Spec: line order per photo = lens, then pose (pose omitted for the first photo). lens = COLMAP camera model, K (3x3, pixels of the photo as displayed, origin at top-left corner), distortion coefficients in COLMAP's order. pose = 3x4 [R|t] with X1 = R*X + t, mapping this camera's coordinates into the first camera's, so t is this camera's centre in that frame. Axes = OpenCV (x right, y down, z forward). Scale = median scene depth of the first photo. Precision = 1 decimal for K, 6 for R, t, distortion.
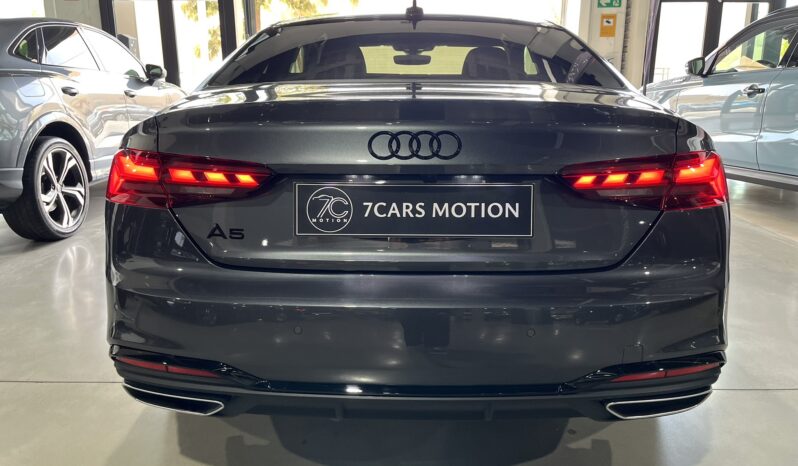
lens RADIAL K [[592.1, 0, 398.1], [0, 592.1, 235.9], [0, 0, 1]] dist [0.020429, -0.005693]
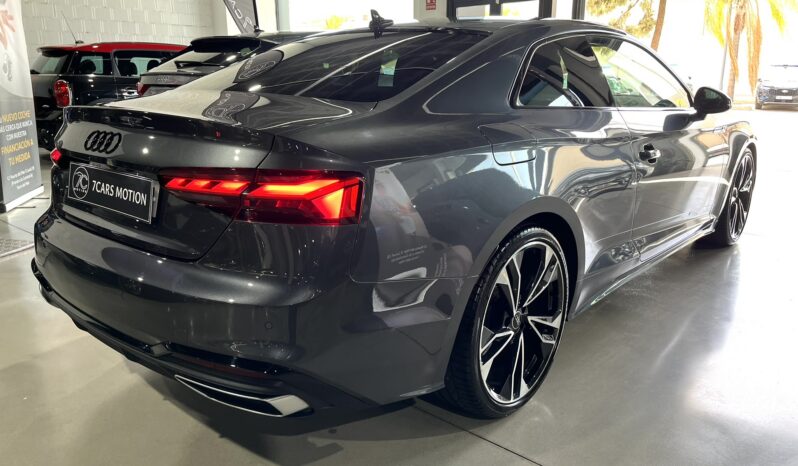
lens RADIAL K [[592.1, 0, 398.1], [0, 592.1, 235.9], [0, 0, 1]] dist [0.020429, -0.005693]
pose [[0.773328, 0.166099, -0.611862, 1.347607], [-0.159893, 0.984972, 0.065298, -0.130816], [0.613513, 0.047336, 0.788265, 0.330631]]
